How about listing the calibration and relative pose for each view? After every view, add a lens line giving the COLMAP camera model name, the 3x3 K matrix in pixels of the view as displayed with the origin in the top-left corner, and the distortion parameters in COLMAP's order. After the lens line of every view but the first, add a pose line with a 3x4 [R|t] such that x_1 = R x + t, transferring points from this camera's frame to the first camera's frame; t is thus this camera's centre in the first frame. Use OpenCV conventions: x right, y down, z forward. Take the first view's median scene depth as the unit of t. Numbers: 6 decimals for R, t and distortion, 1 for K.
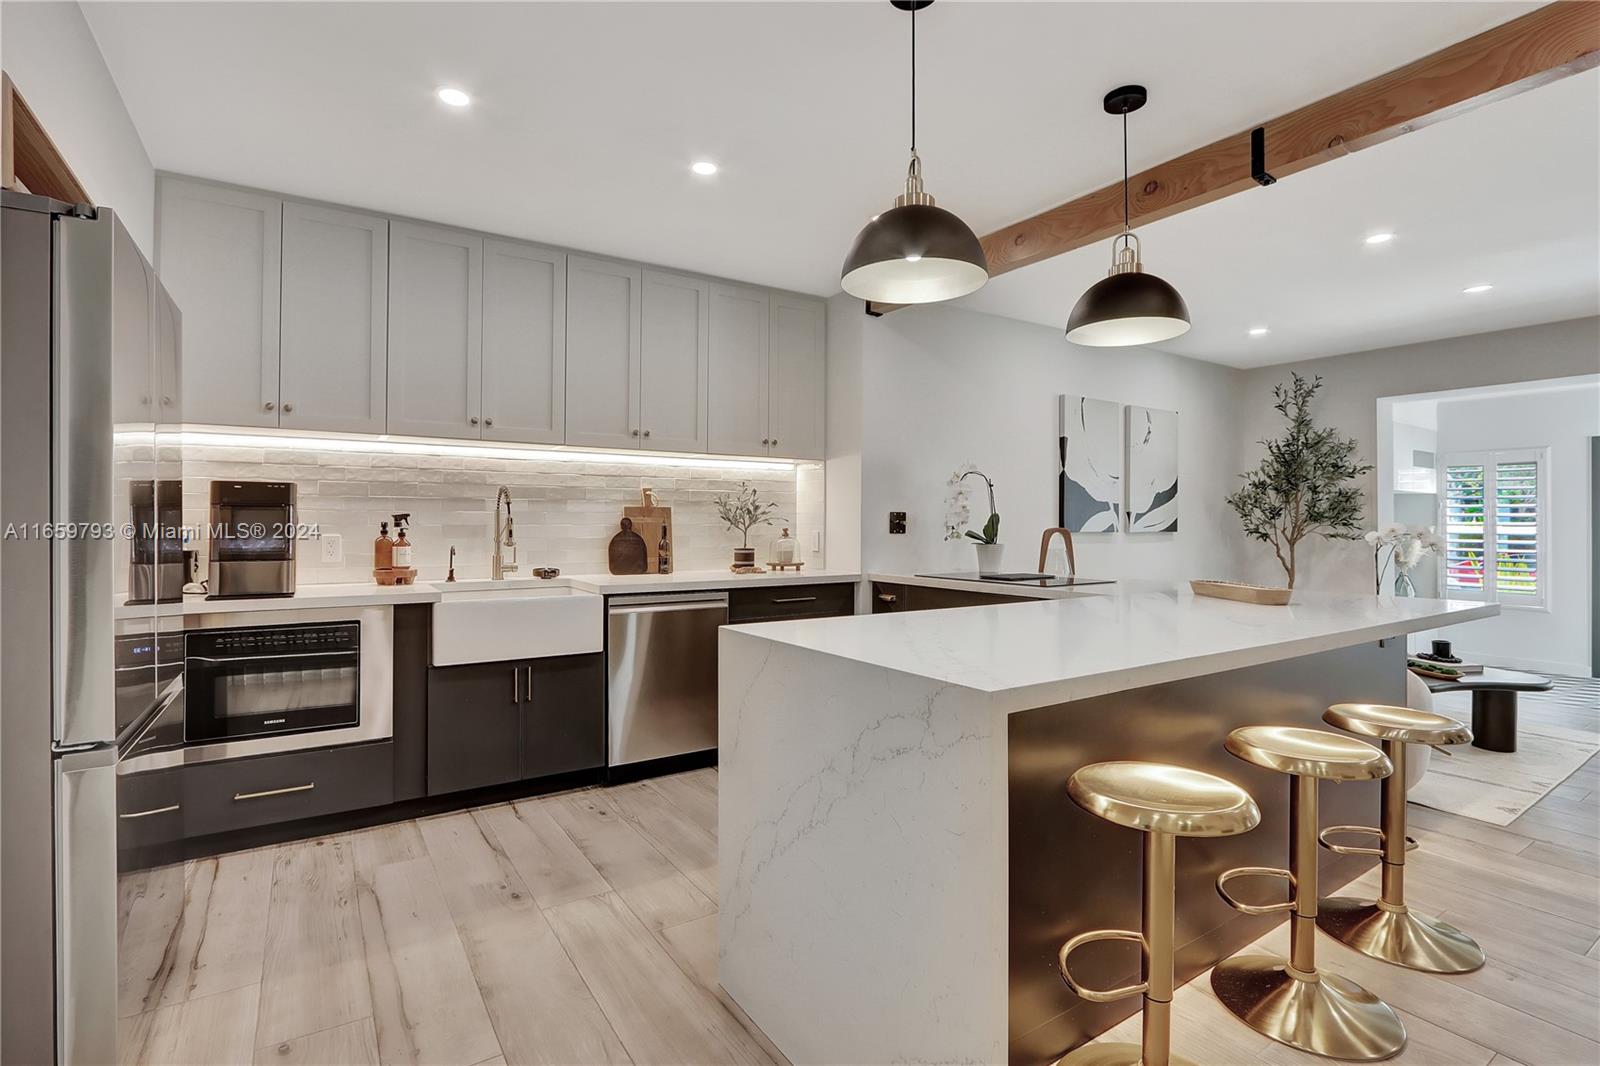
lens RADIAL K [[739.1, 0, 776.3], [0, 739.1, 535.2], [0, 0, 1]] dist [-0.002800, -0.000170]
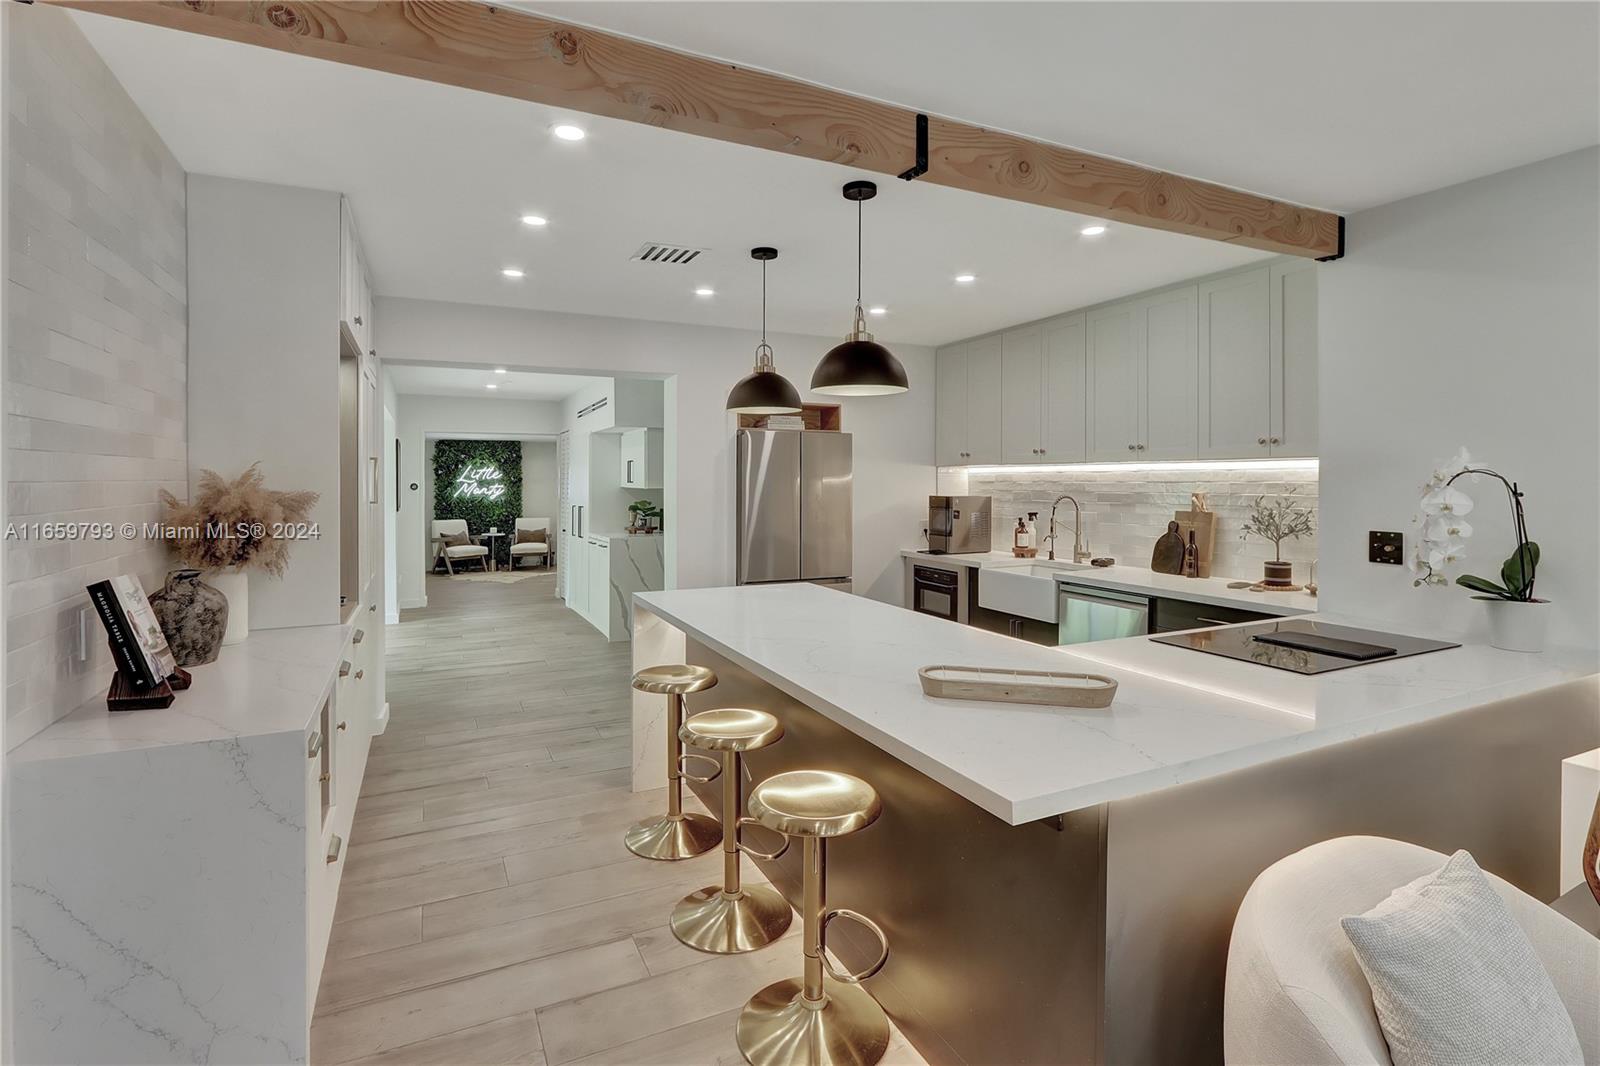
lens RADIAL K [[756.5, 0, 784.1], [0, 756.5, 475.6], [0, 0, 1]] dist [-0.000998, -0.000181]
pose [[-0.115348, -0.010186, -0.993273, 0.963069], [-0.016364, 0.999831, -0.008353, -0.071392], [0.993190, 0.015290, -0.115495, 0.559908]]
